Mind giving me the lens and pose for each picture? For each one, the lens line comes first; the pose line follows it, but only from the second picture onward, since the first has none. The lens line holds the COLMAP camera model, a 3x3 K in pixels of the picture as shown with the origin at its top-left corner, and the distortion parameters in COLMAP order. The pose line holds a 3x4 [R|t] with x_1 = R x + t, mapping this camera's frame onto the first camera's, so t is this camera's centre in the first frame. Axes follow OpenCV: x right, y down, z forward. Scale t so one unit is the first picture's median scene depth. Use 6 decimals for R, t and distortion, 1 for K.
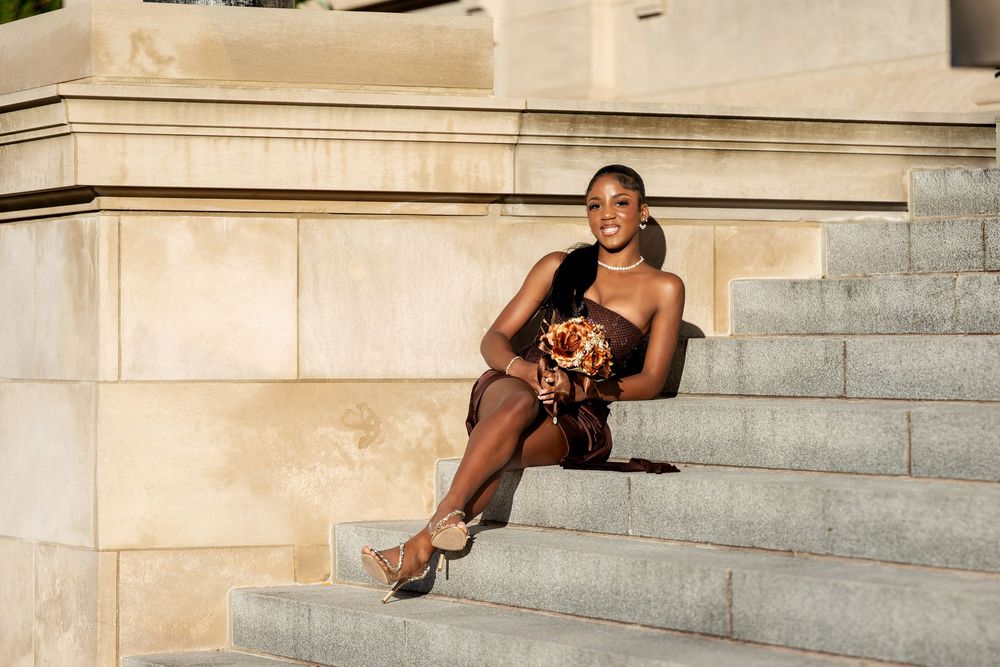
lens RADIAL K [[3573.1, 0, 500.0], [0, 3573.1, 333.5], [0, 0, 1]] dist [0.045837, -0.787657]
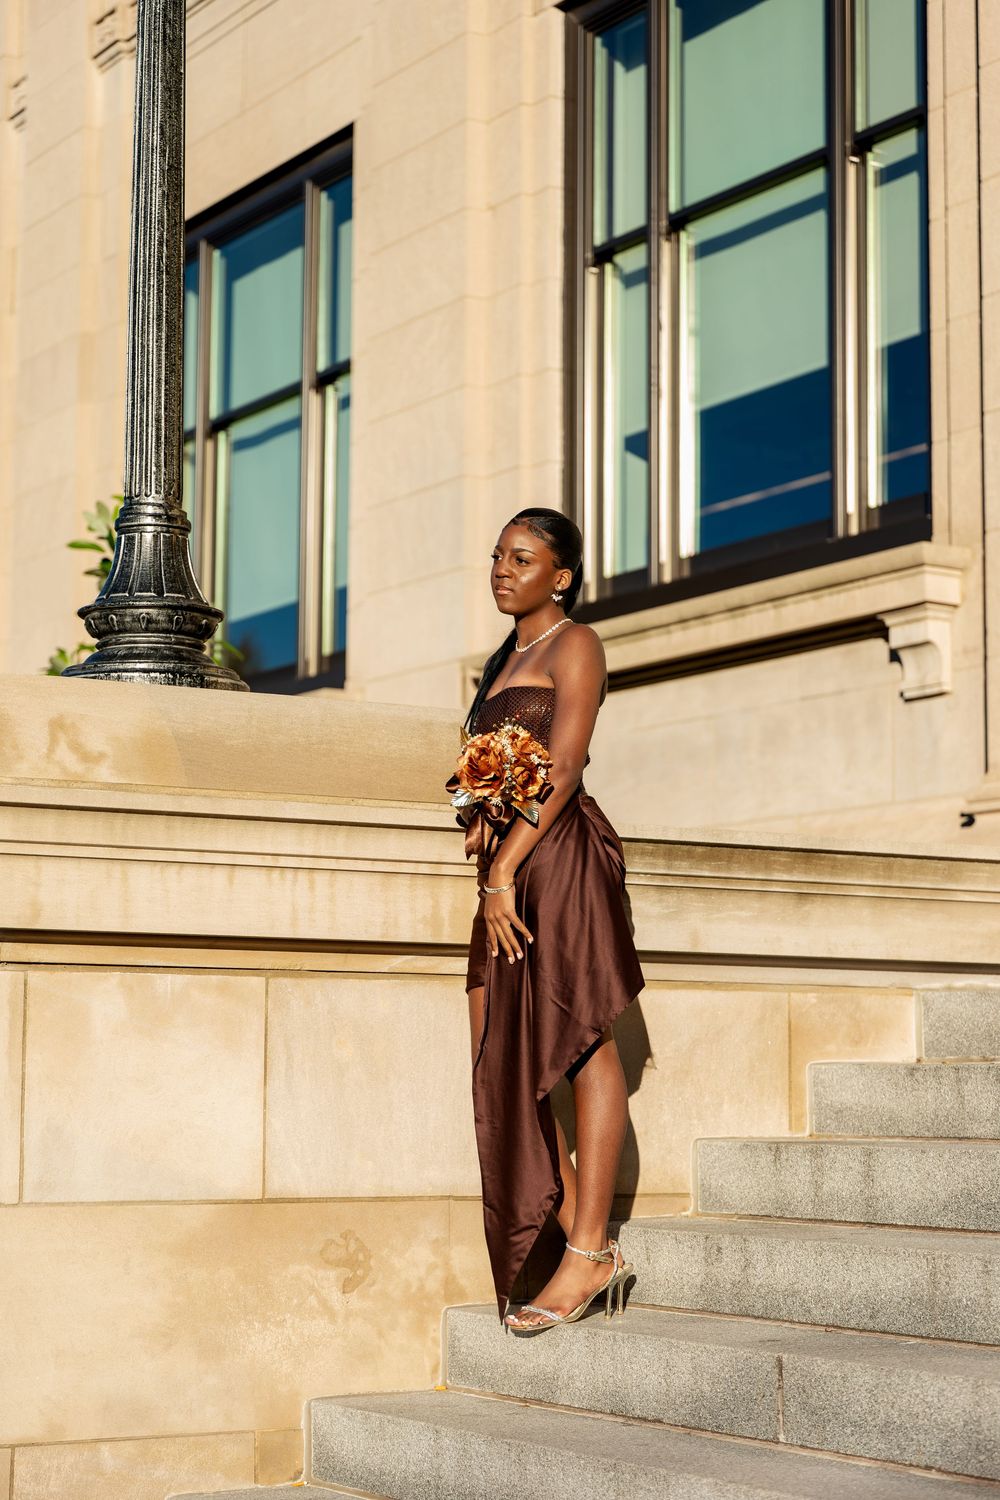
lens RADIAL K [[2956.9, 0, 500.0], [0, 2956.9, 750.0], [0, 0, 1]] dist [0.004542, -0.027886]
pose [[0.995378, 0.016890, 0.094535, -0.066879], [-0.006266, 0.993737, -0.111566, -0.011080], [-0.095827, 0.110458, 0.989250, 0.388332]]
